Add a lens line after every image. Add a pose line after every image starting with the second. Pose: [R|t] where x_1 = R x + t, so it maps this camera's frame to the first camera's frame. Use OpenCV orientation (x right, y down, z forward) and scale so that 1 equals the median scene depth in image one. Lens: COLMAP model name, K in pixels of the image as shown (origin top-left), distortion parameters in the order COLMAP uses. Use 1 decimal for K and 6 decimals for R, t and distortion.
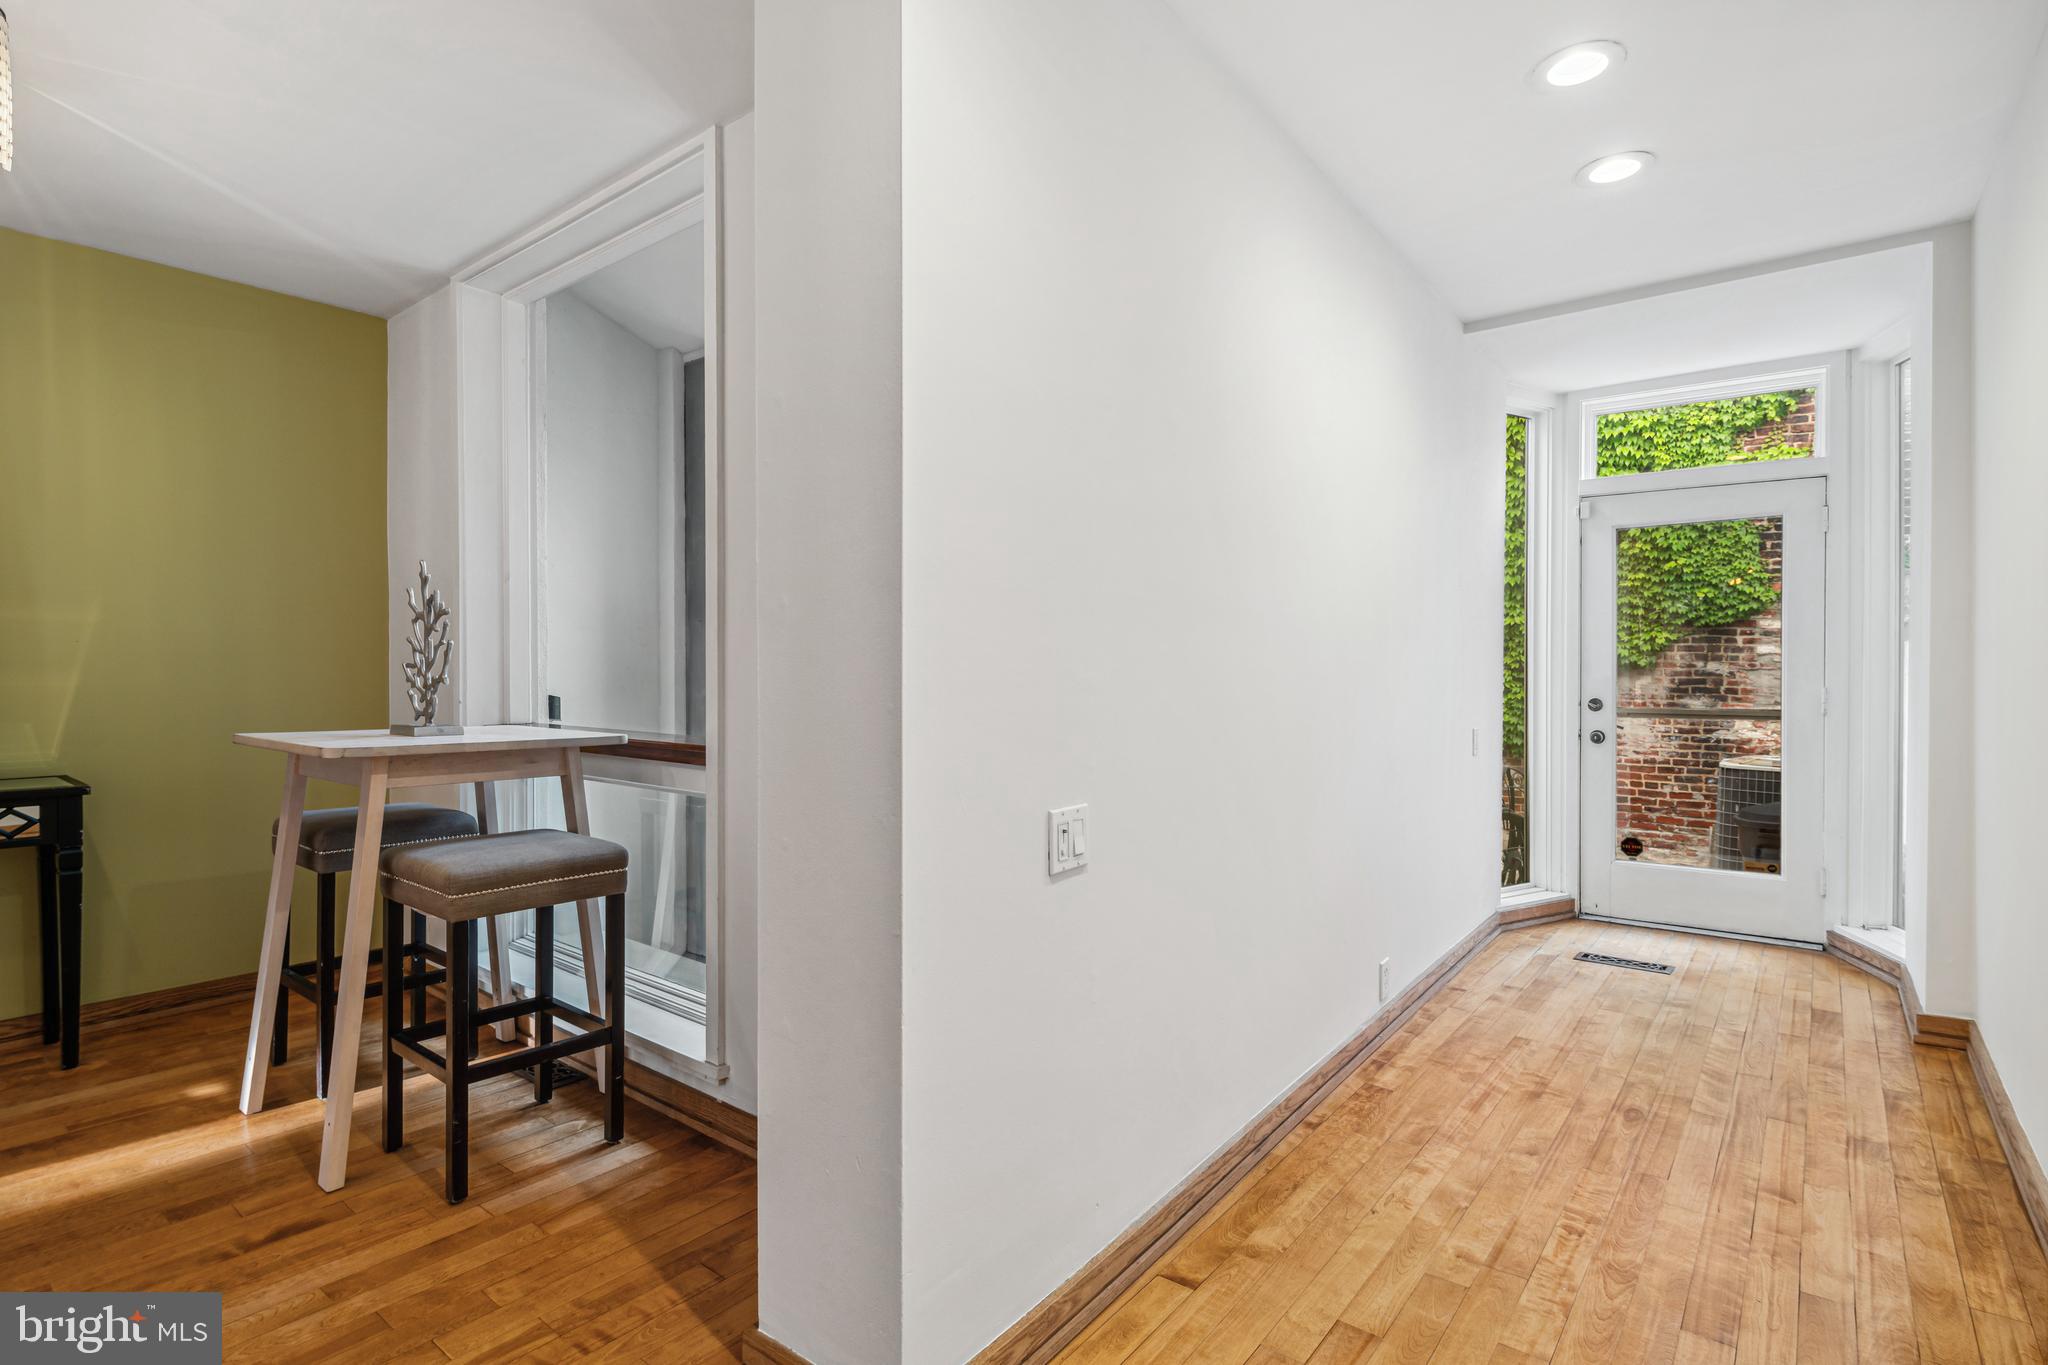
lens RADIAL K [[1000.7, 0, 1023.5], [0, 1000.7, 683.8], [0, 0, 1]] dist [0.008634, -0.005430]
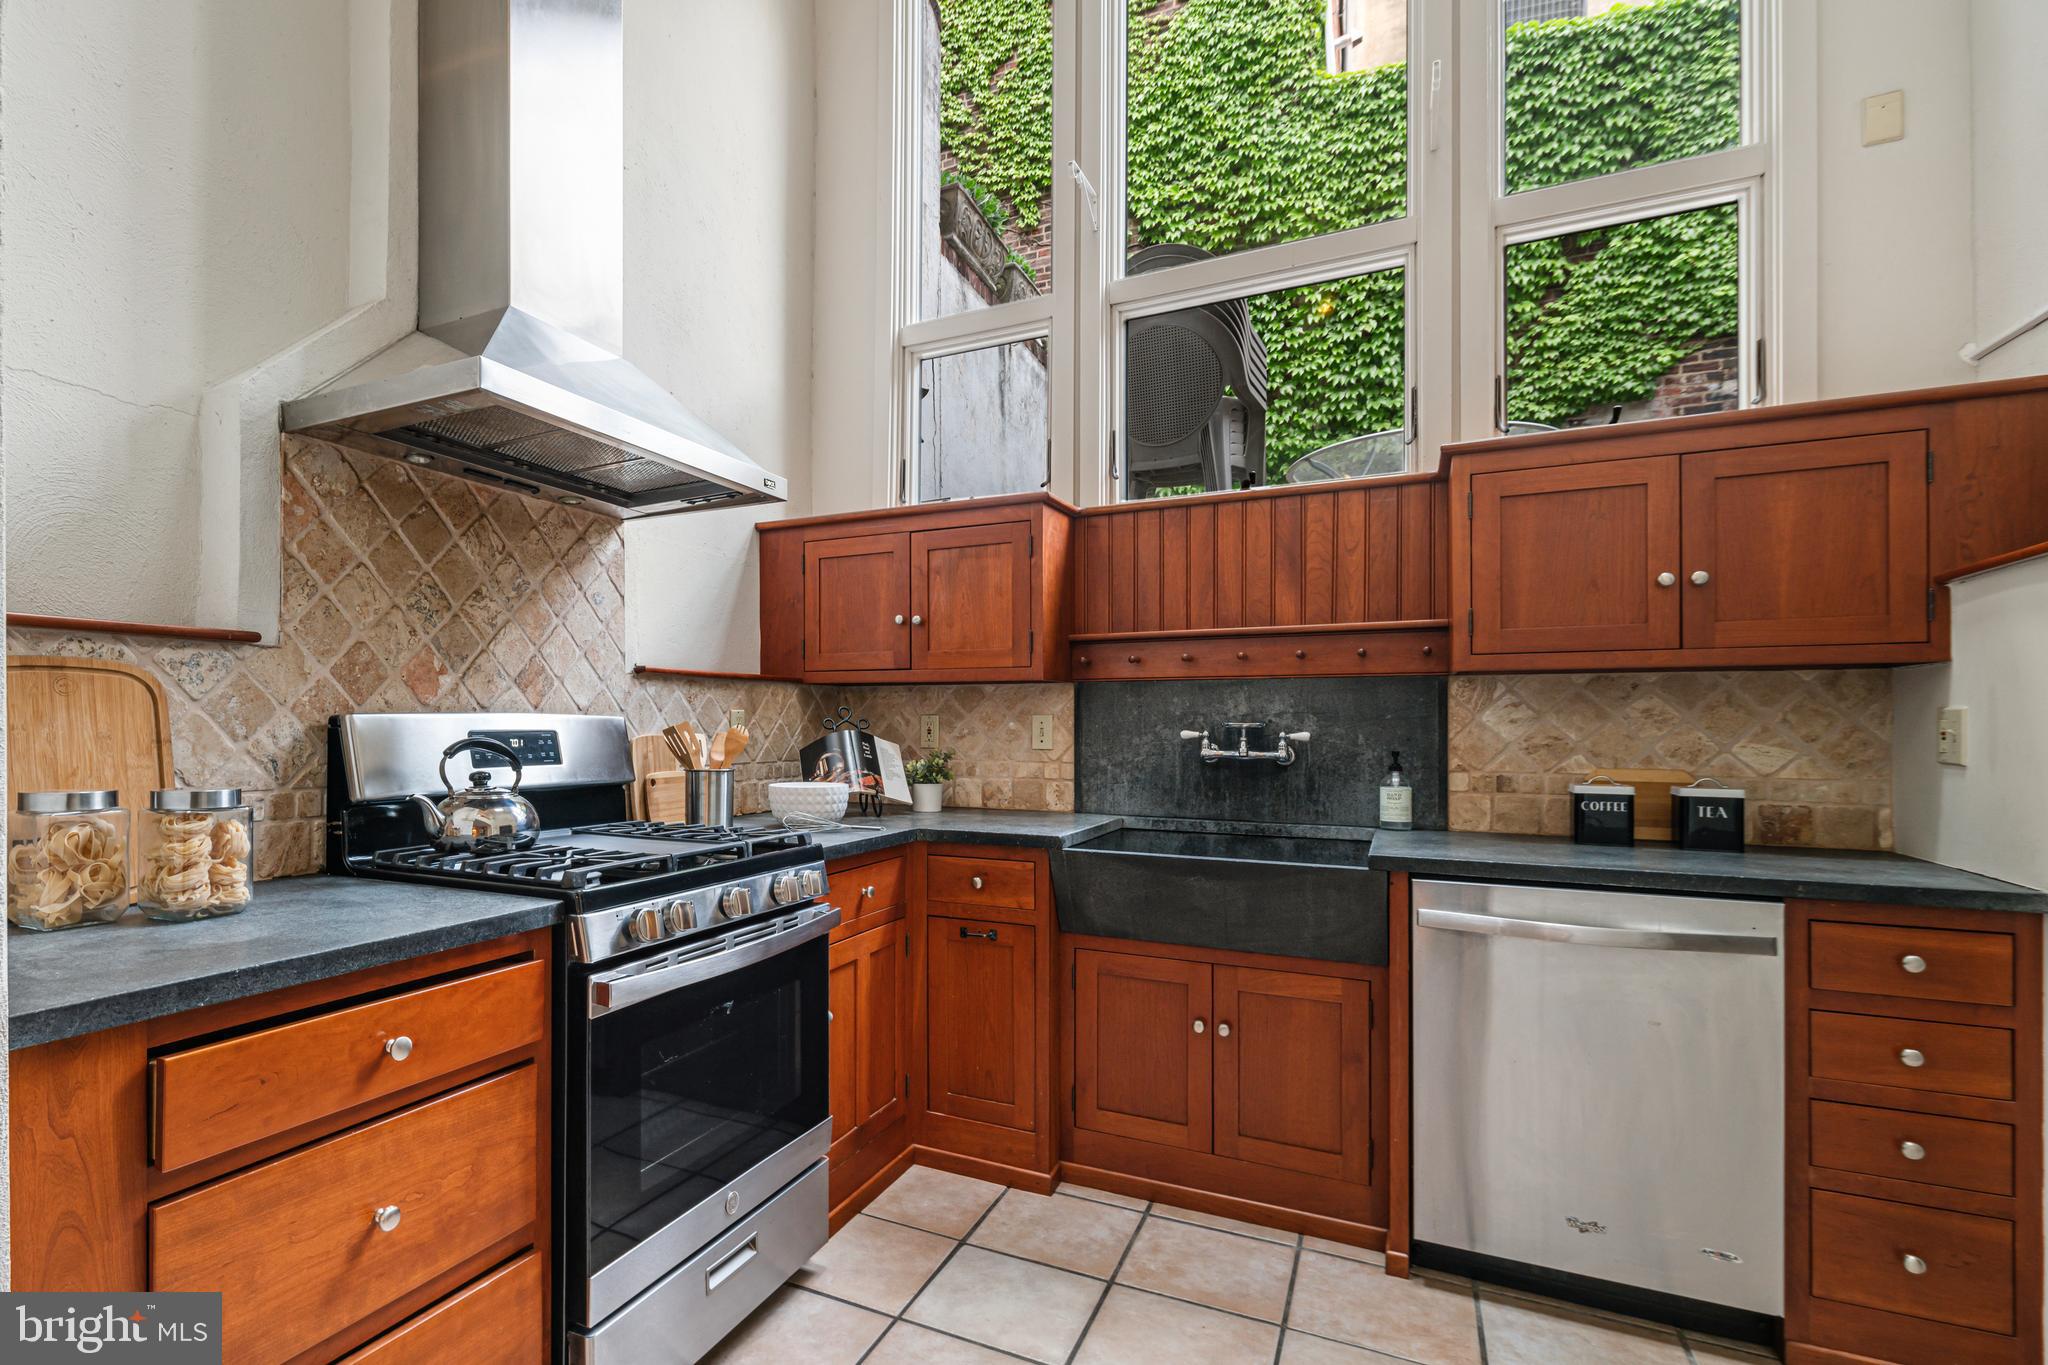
lens RADIAL K [[1000.7, 0, 852.2], [0, 1000.7, 721.3], [0, 0, 1]] dist [0.008634, -0.005430]
pose [[0.985388, -0.000265, 0.170326, -0.135728], [0.003143, 0.999857, -0.016627, 0.258441], [-0.170297, 0.016920, 0.985248, 0.335972]]
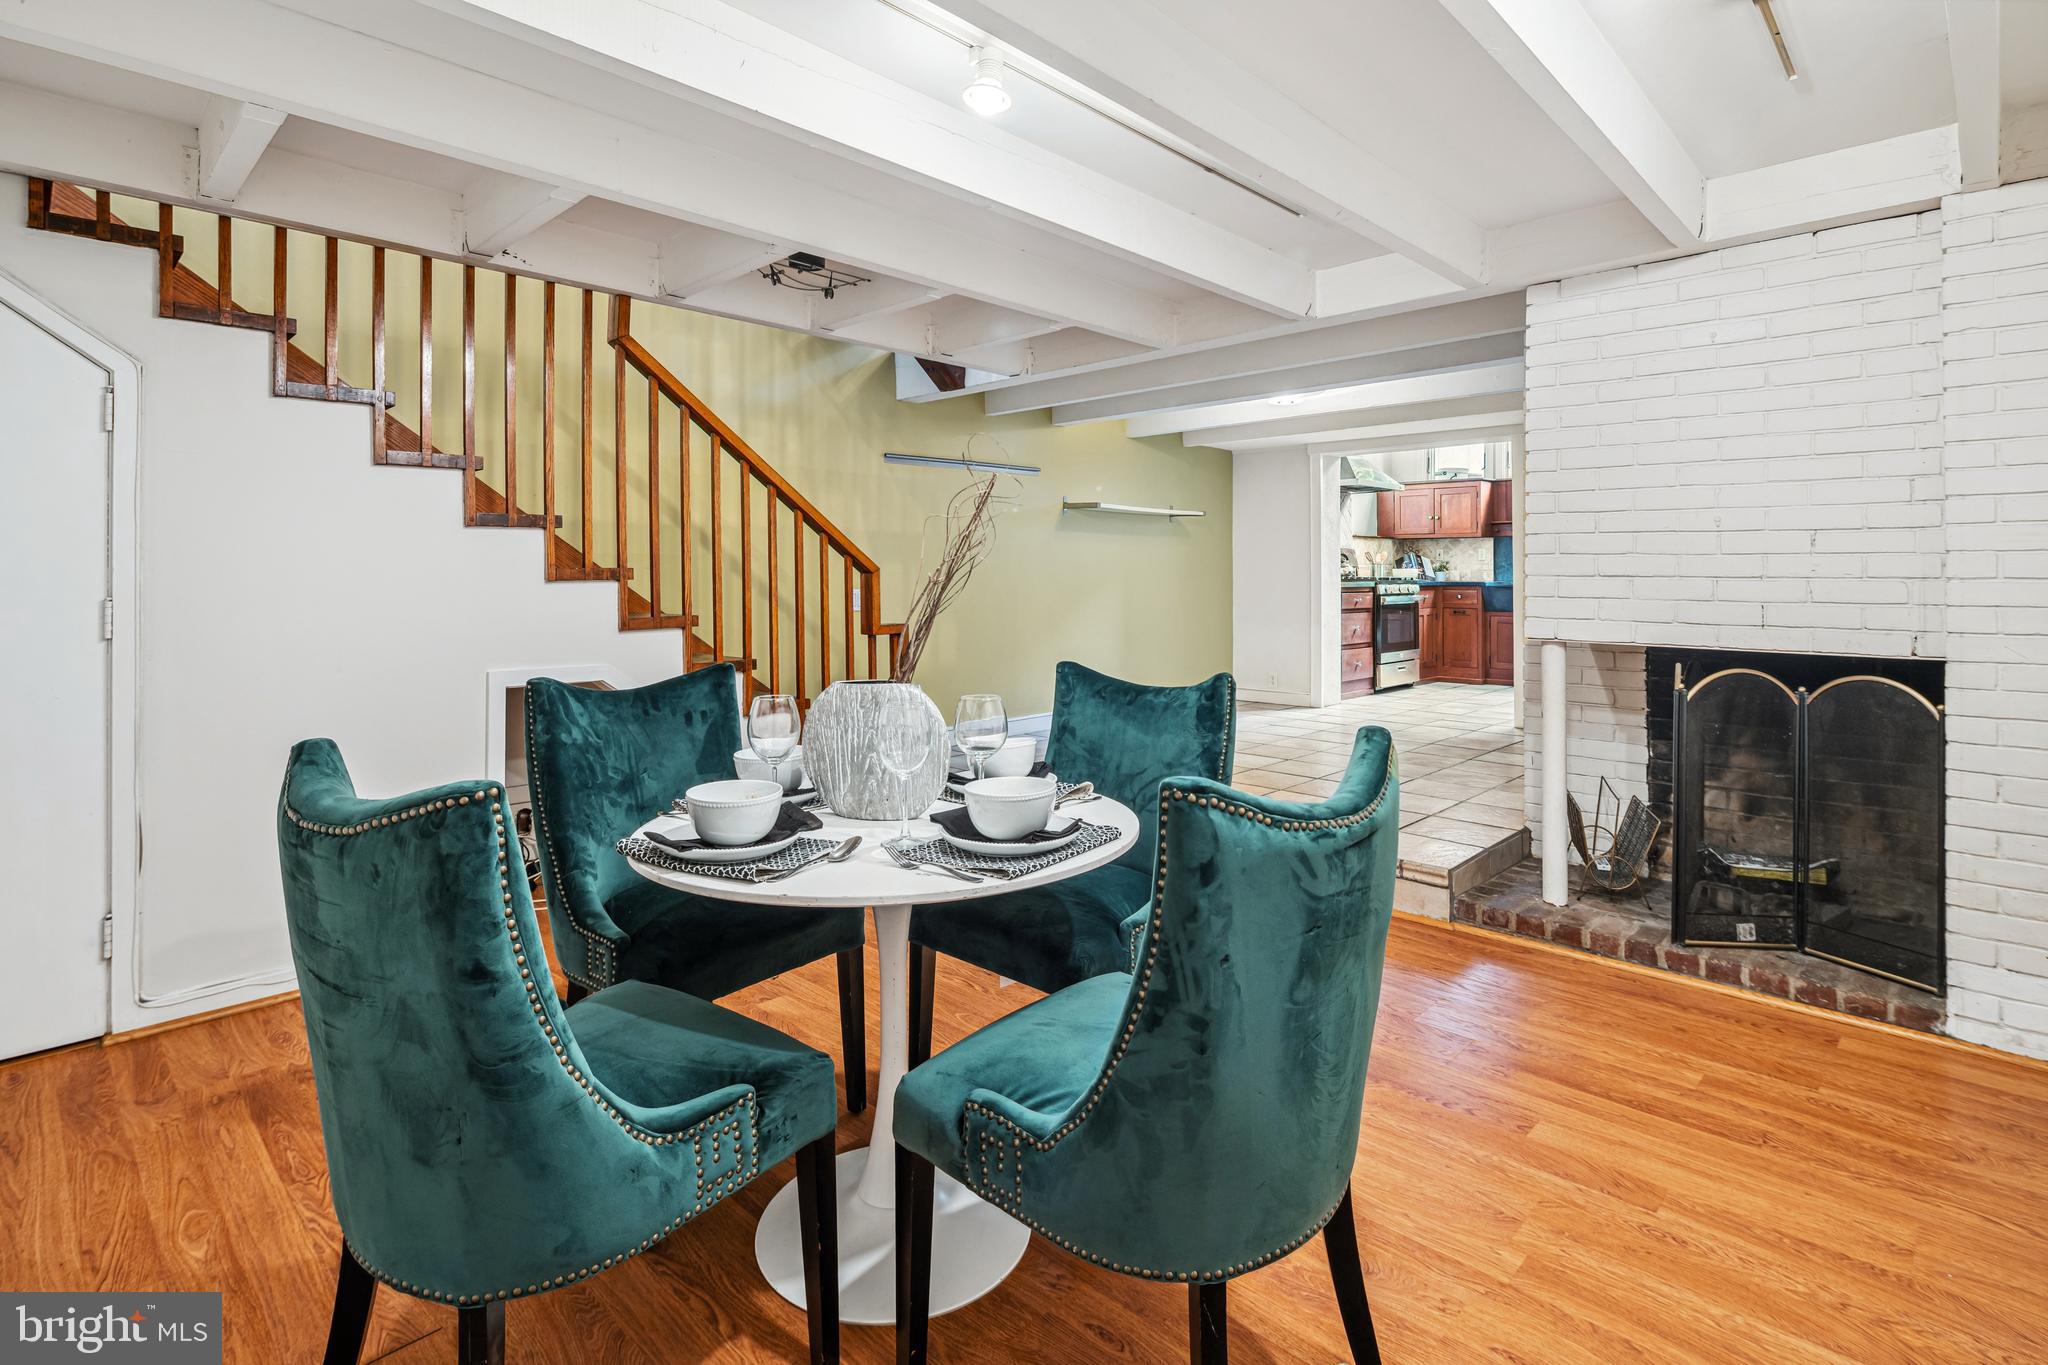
lens RADIAL K [[1000.7, 0, 1014.0], [0, 1000.7, 577.2], [0, 0, 1]] dist [0.008634, -0.005430]
pose [[0.994422, -0.000932, -0.105471, -0.420552], [-0.000209, 0.999942, -0.010811, 0.296913], [0.105474, 0.010773, 0.994364, -0.526584]]
